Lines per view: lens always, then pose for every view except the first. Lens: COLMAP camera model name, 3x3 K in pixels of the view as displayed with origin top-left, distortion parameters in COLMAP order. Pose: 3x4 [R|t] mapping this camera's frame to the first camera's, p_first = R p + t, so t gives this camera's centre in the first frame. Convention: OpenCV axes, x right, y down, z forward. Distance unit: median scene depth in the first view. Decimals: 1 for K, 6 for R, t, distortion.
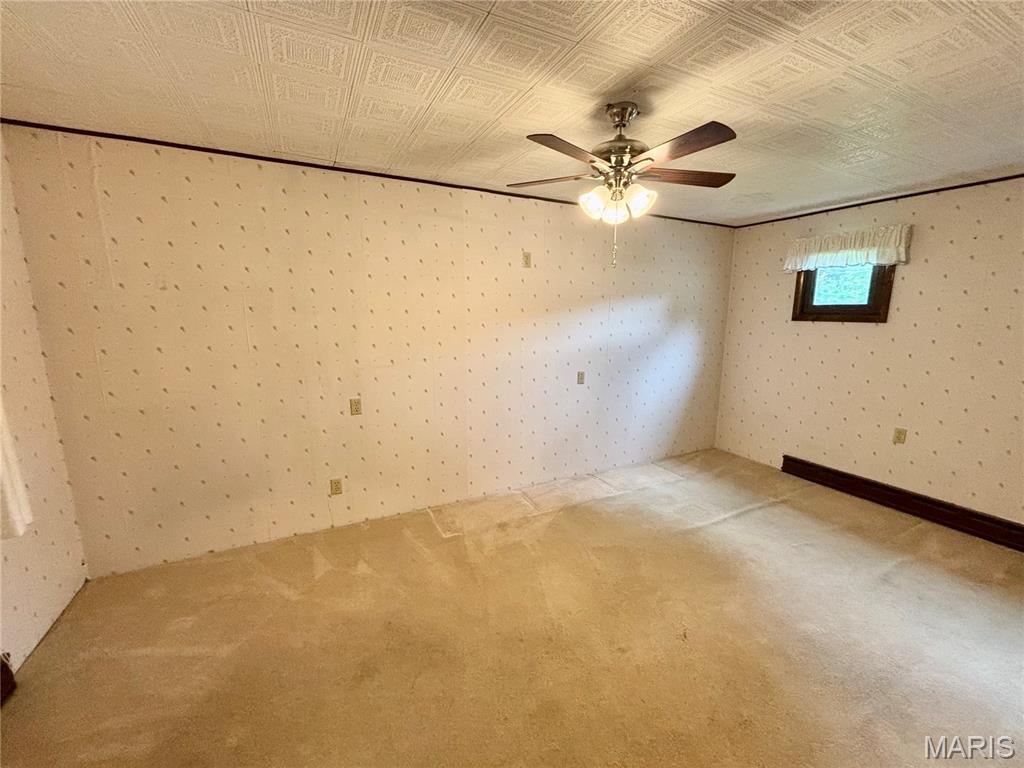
lens RADIAL K [[415.3, 0, 509.2], [0, 415.3, 382.5], [0, 0, 1]] dist [0.000680, 0.000115]
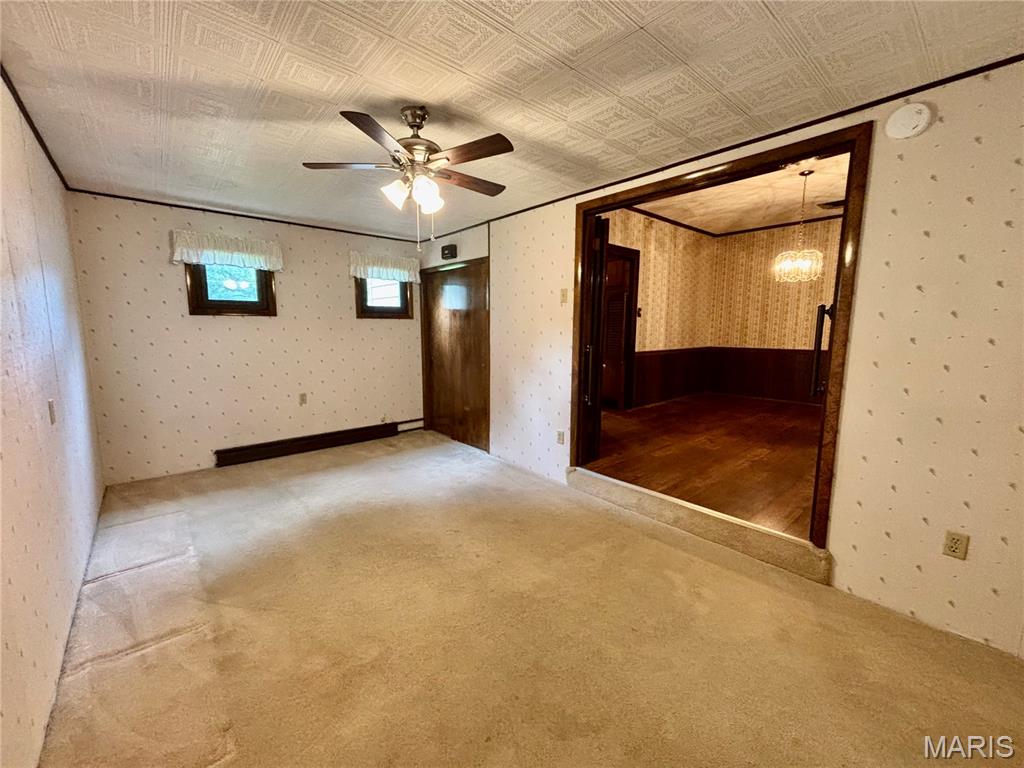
lens RADIAL K [[415.3, 0, 509.2], [0, 415.3, 383.2], [0, 0, 1]] dist [0.000680, 0.000115]
pose [[-0.244032, -0.135804, 0.960211, -0.497277], [0.163312, 0.970250, 0.178729, -0.050497], [-0.955917, 0.200430, -0.214594, 0.581144]]
